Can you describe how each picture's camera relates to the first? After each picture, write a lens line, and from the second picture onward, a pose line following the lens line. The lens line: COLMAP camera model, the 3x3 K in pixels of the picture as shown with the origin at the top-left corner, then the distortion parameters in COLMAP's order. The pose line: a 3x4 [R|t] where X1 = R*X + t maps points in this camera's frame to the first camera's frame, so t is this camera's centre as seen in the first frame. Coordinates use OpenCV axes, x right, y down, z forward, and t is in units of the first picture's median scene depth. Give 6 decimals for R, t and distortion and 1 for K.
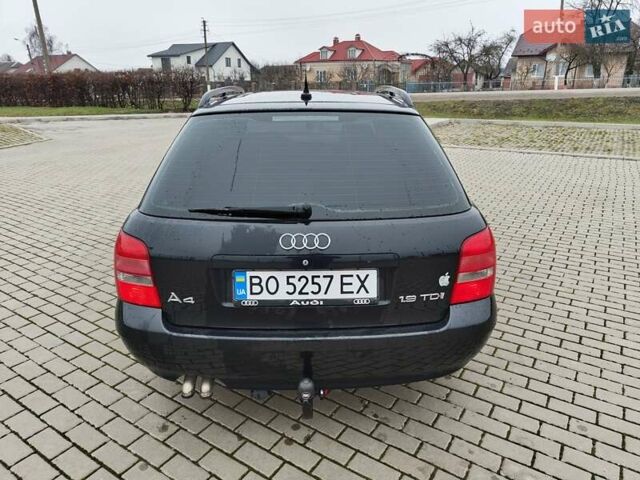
lens RADIAL K [[443.5, 0, 321.3], [0, 443.5, 238.5], [0, 0, 1]] dist [0.006287, 0.003578]
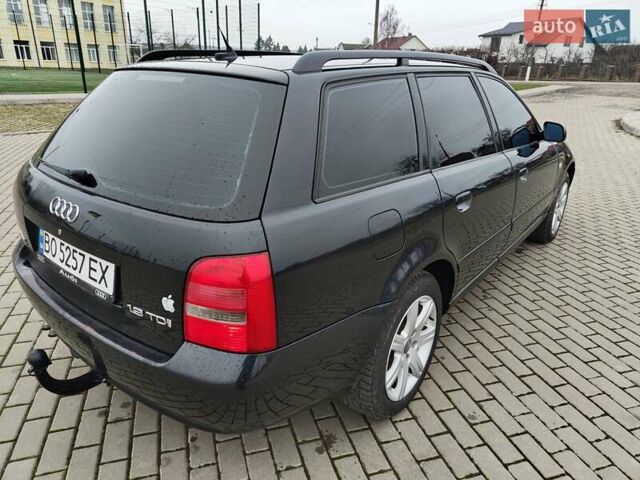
lens RADIAL K [[443.5, 0, 317.0], [0, 443.5, 242.0], [0, 0, 1]] dist [0.006287, 0.003578]
pose [[0.768560, 0.255891, -0.586374, 0.468558], [-0.230505, 0.965728, 0.119316, -0.081117], [0.596810, 0.043461, 0.801205, 0.292518]]
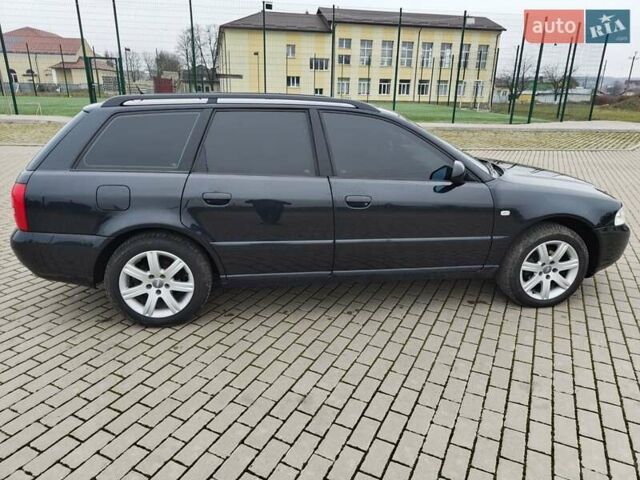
lens RADIAL K [[443.5, 0, 319.7], [0, 443.5, 238.9], [0, 0, 1]] dist [0.006287, 0.003578]
pose [[0.122337, 0.319399, -0.939690, 1.092844], [-0.337610, 0.903733, 0.263224, -0.327623], [0.933302, 0.285047, 0.218393, 0.917120]]
